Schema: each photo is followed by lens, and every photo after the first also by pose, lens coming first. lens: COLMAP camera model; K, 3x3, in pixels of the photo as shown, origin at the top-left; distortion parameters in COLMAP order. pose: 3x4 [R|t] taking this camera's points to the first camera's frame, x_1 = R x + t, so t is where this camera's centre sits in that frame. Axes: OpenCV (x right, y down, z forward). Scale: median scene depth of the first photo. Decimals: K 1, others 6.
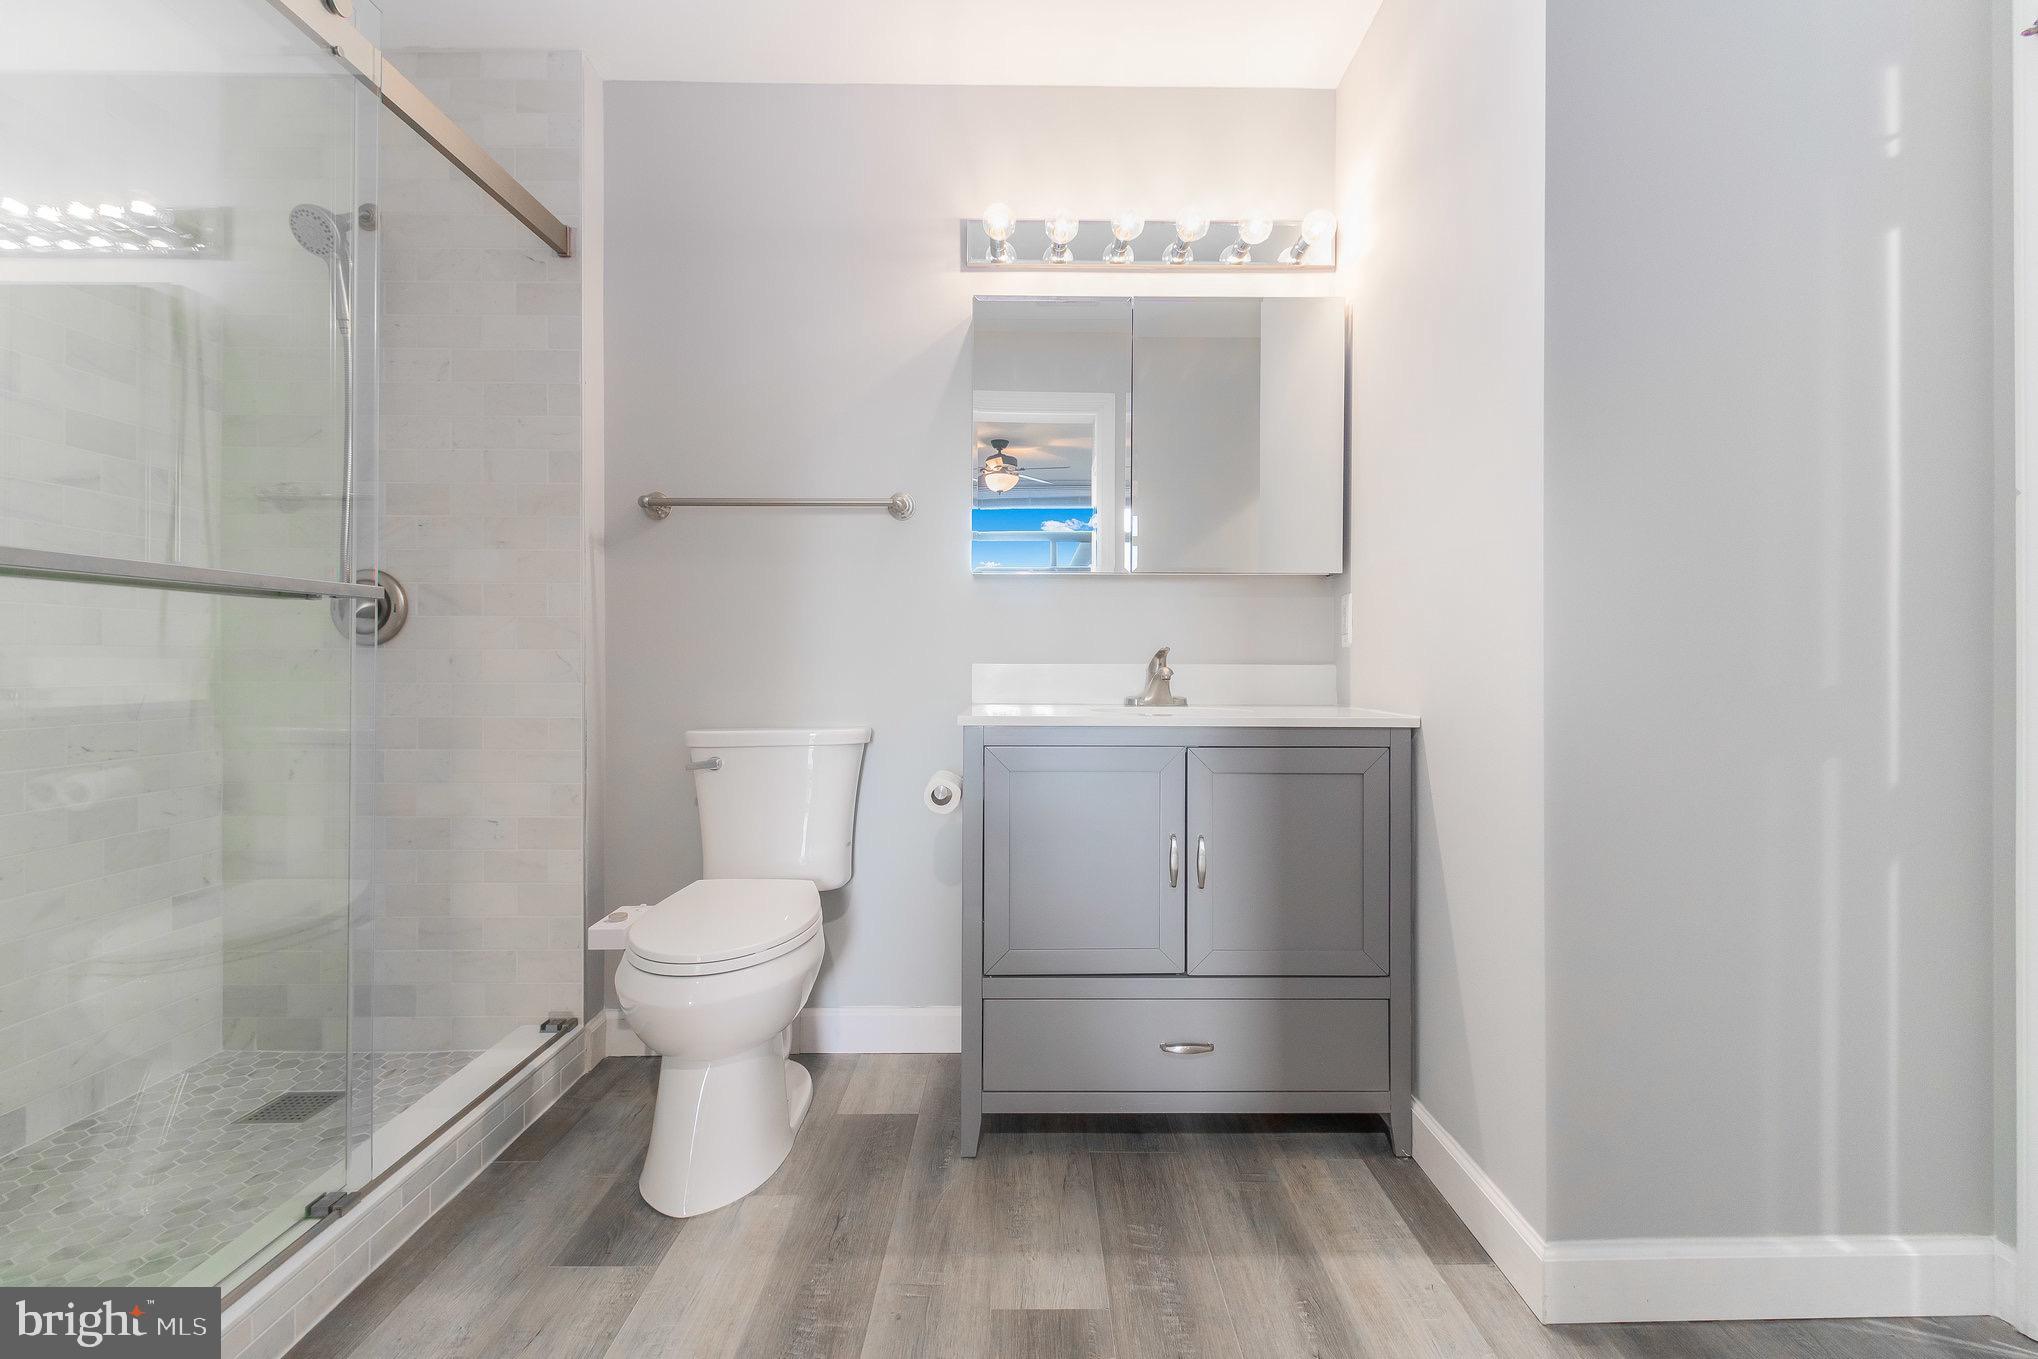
lens RADIAL K [[933.4, 0, 1031.2], [0, 933.4, 668.7], [0, 0, 1]] dist [0.027418, -0.009944]
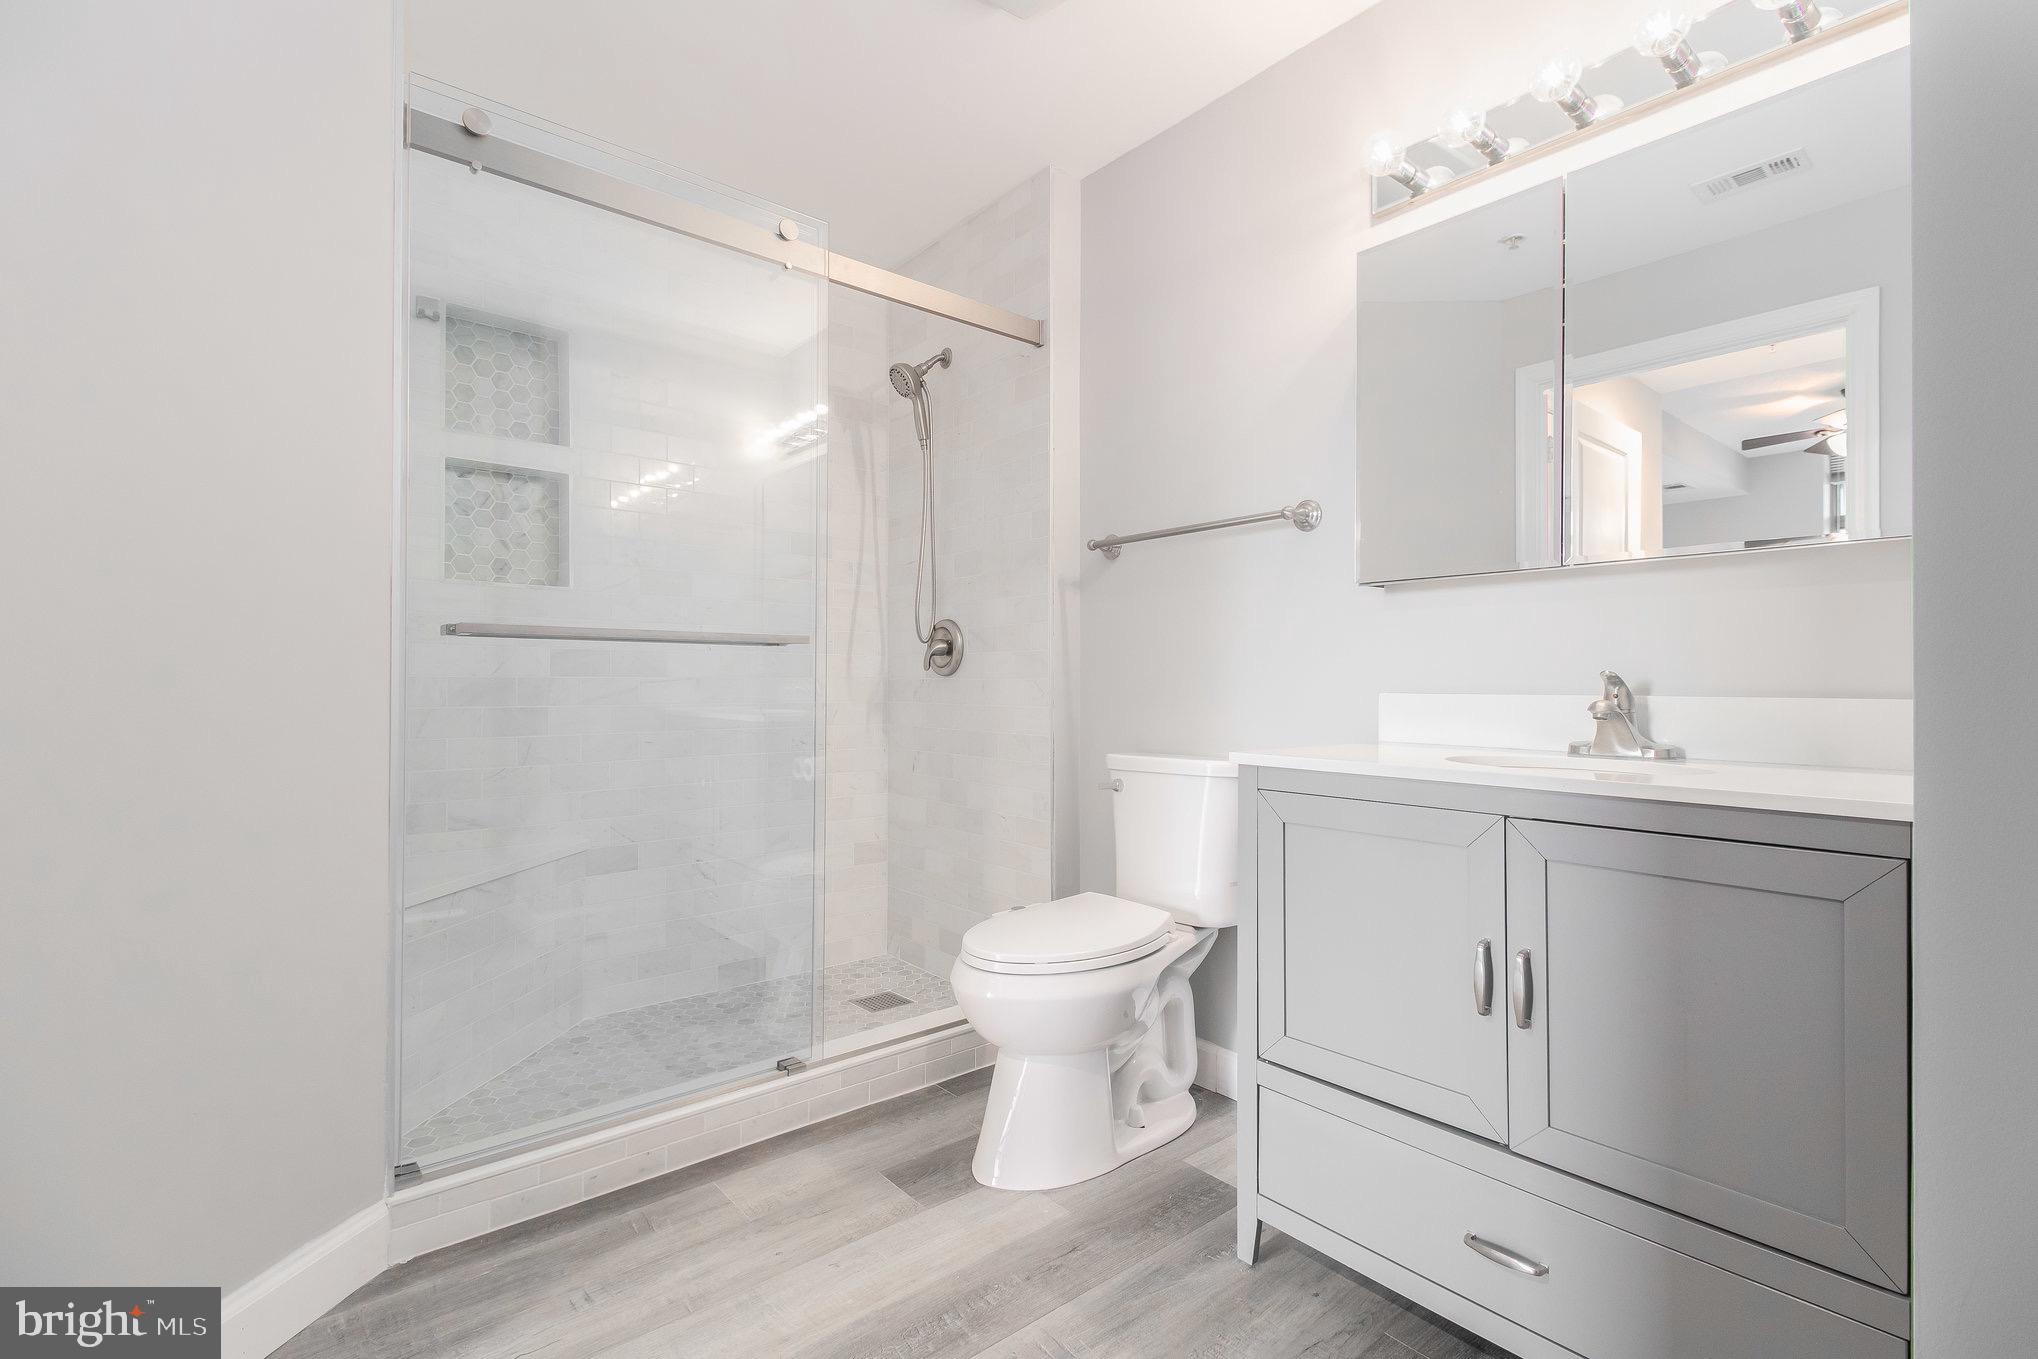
lens RADIAL K [[933.4, 0, 1033.9], [0, 933.4, 683.5], [0, 0, 1]] dist [0.027418, -0.009944]
pose [[0.643220, -0.000001, -0.765681, 0.411531], [-0.003362, 0.999990, -0.002826, -0.010790], [0.765674, 0.004392, 0.643214, 0.248411]]
